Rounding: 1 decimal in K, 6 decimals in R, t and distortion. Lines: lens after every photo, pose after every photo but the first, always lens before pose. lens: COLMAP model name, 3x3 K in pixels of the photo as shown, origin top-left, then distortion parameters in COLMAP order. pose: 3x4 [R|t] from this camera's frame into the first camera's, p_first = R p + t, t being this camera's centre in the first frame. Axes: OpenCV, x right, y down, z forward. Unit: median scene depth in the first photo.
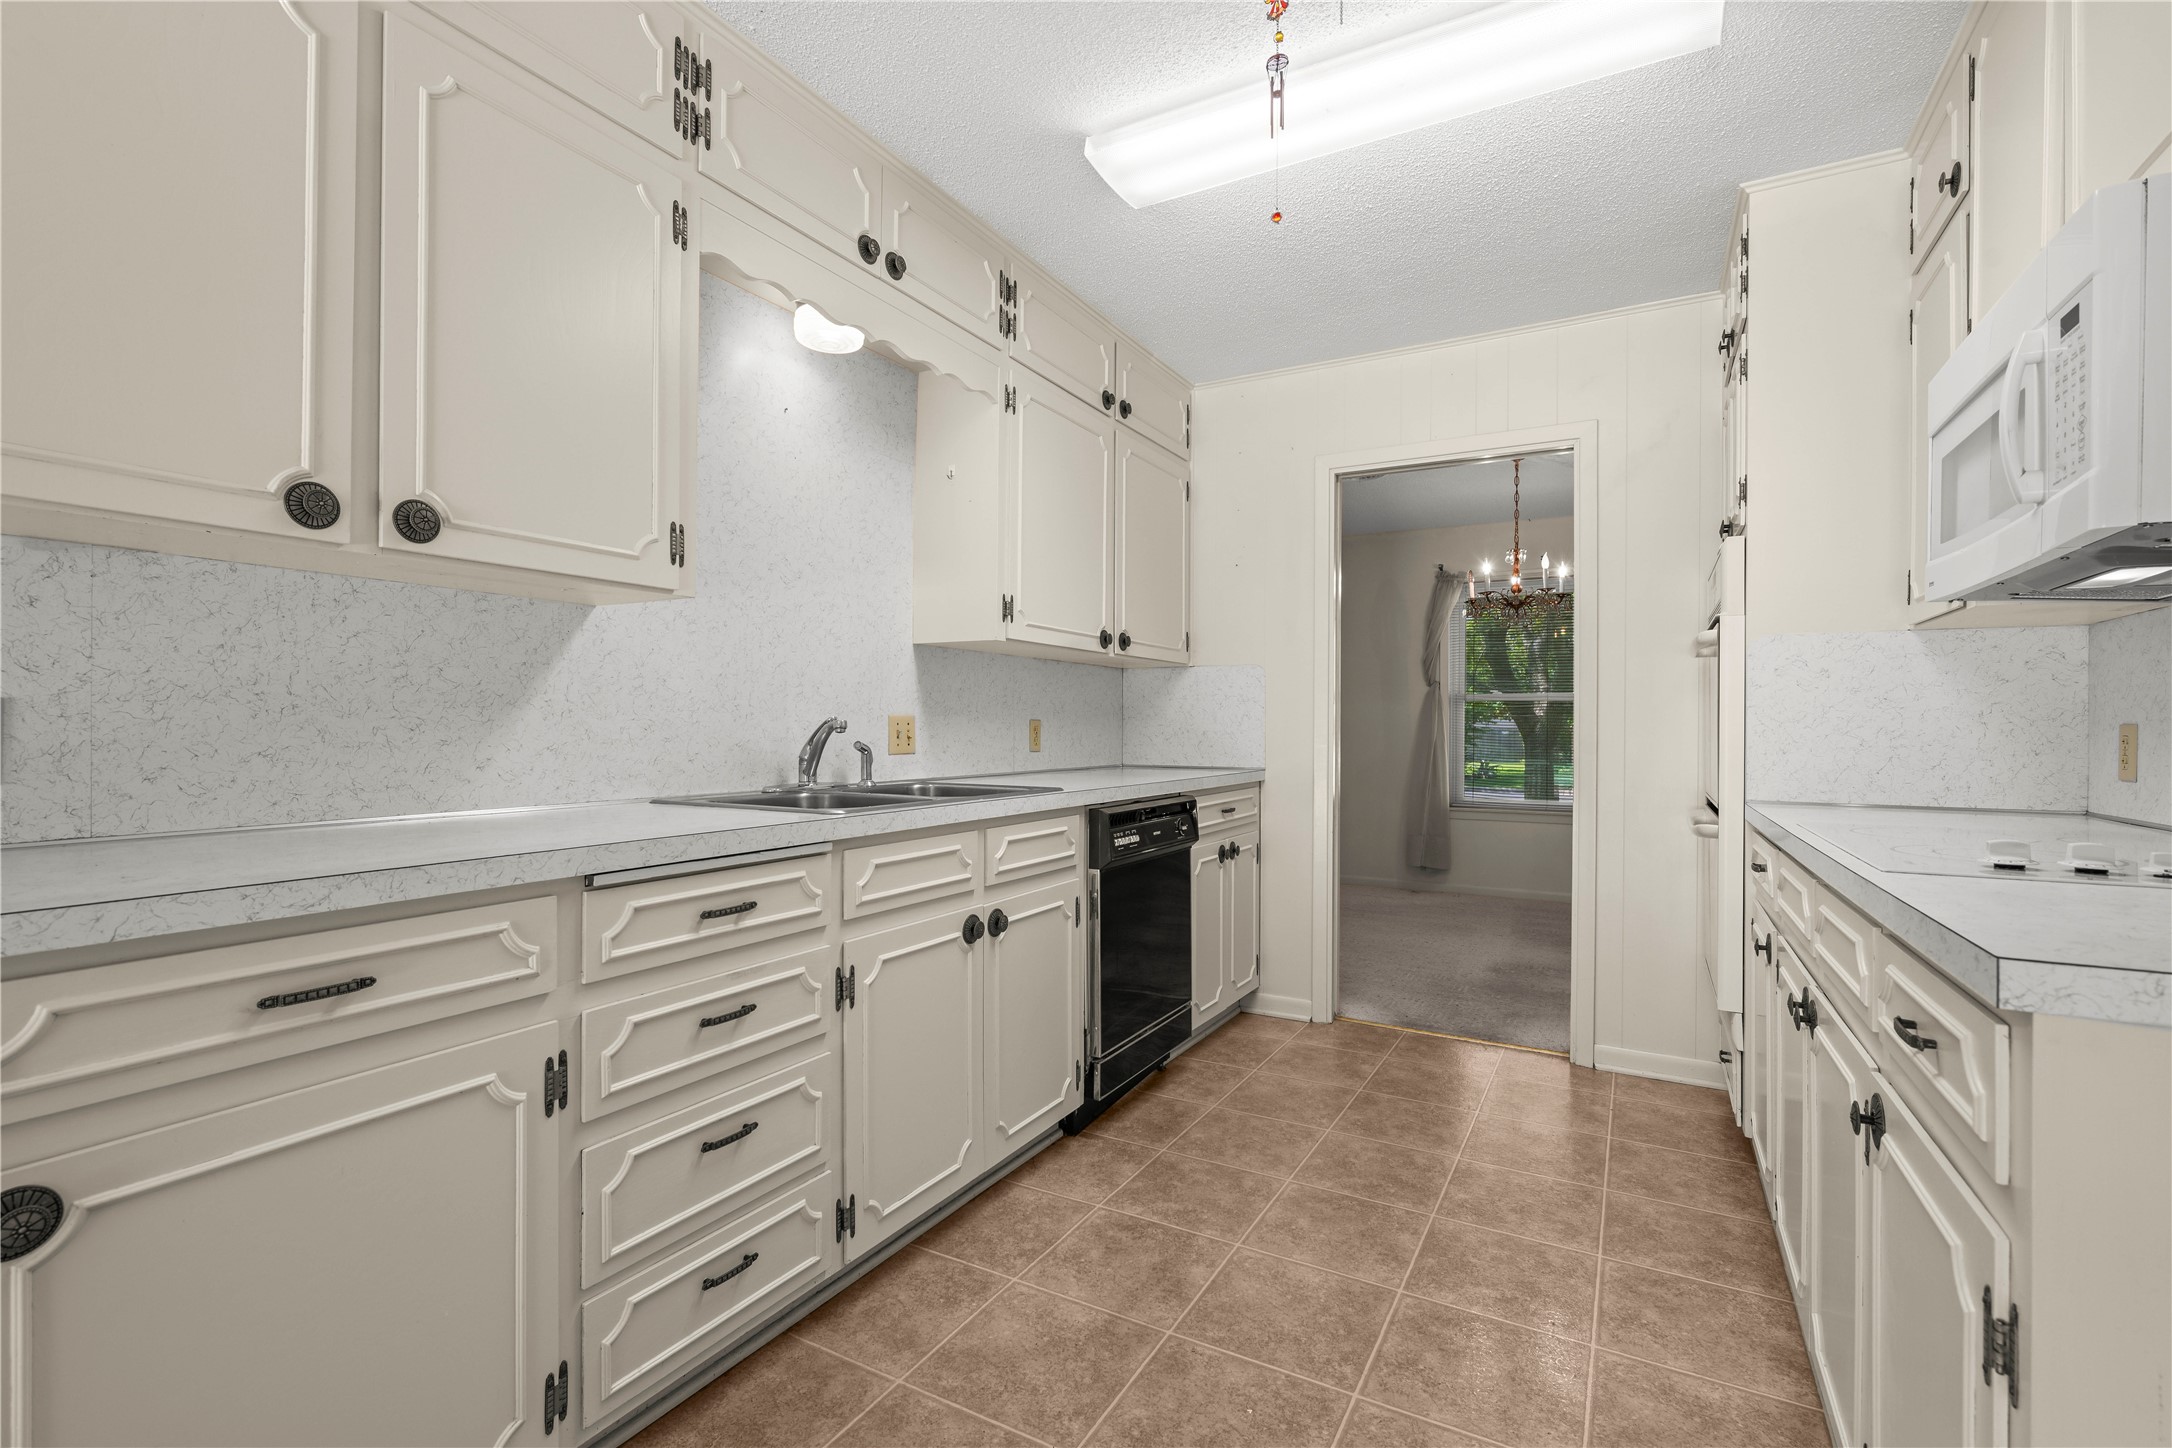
lens RADIAL K [[977.6, 0, 1102.5], [0, 977.6, 724.0], [0, 0, 1]] dist [0.002933, -0.000350]
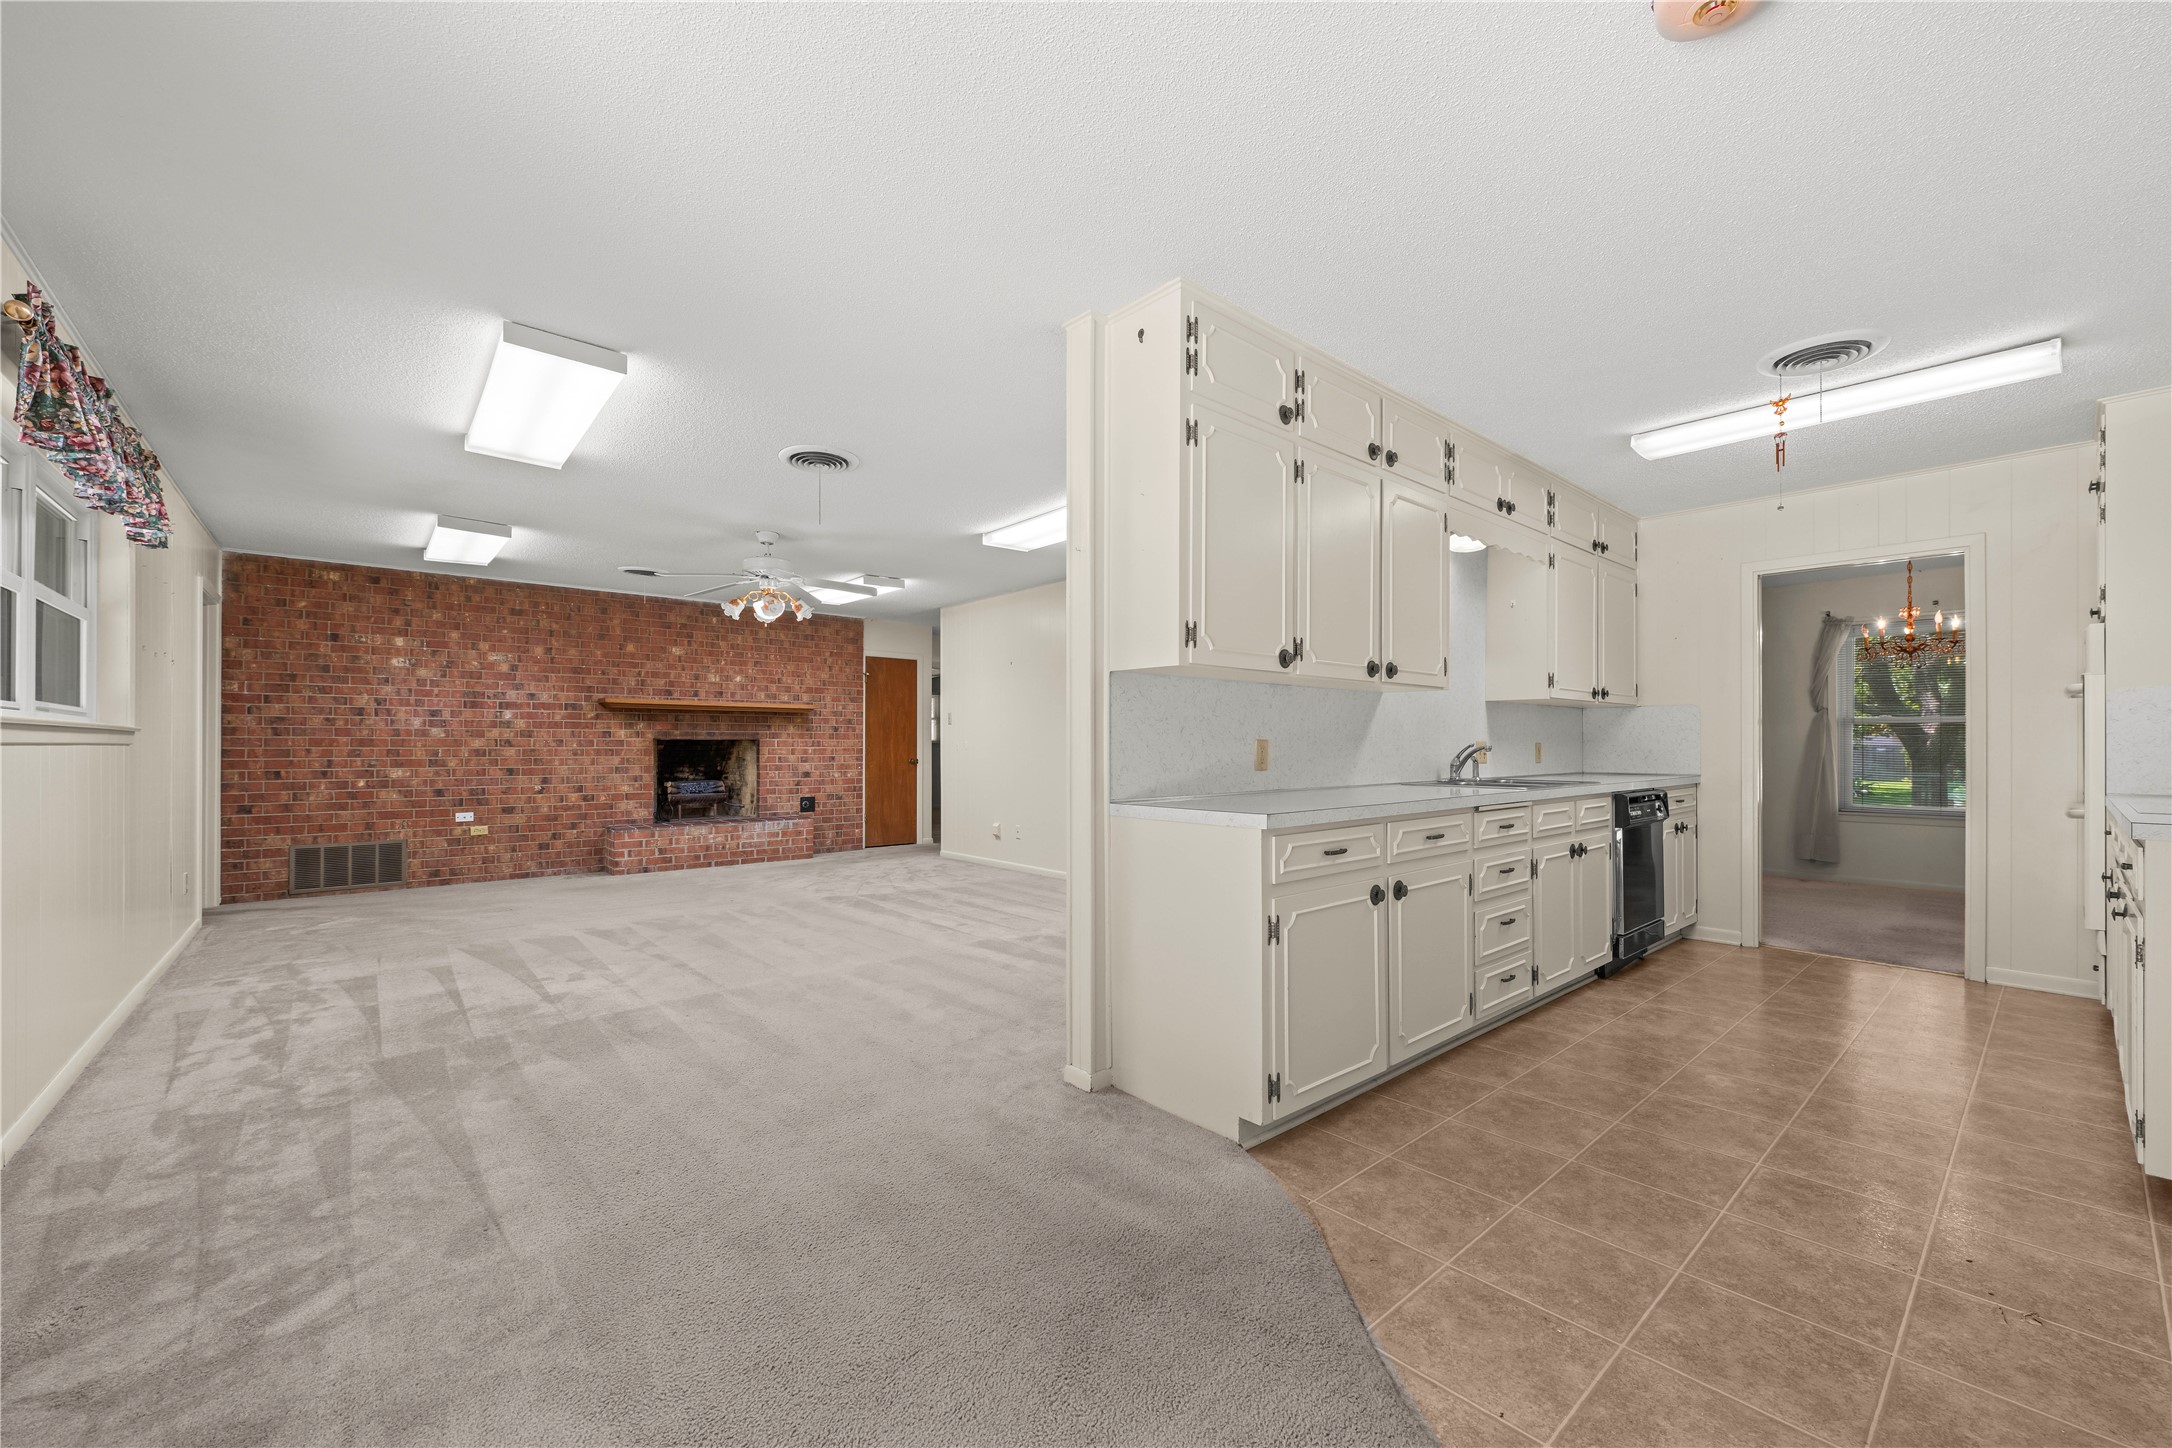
lens RADIAL K [[867.4, 0, 1091.2], [0, 867.4, 740.1], [0, 0, 1]] dist [-0.000349, 0.000214]
pose [[0.940694, -0.006501, -0.339195, -0.452565], [0.005336, 0.999976, -0.004366, -0.010804], [0.339216, 0.002297, 0.940706, -0.972930]]
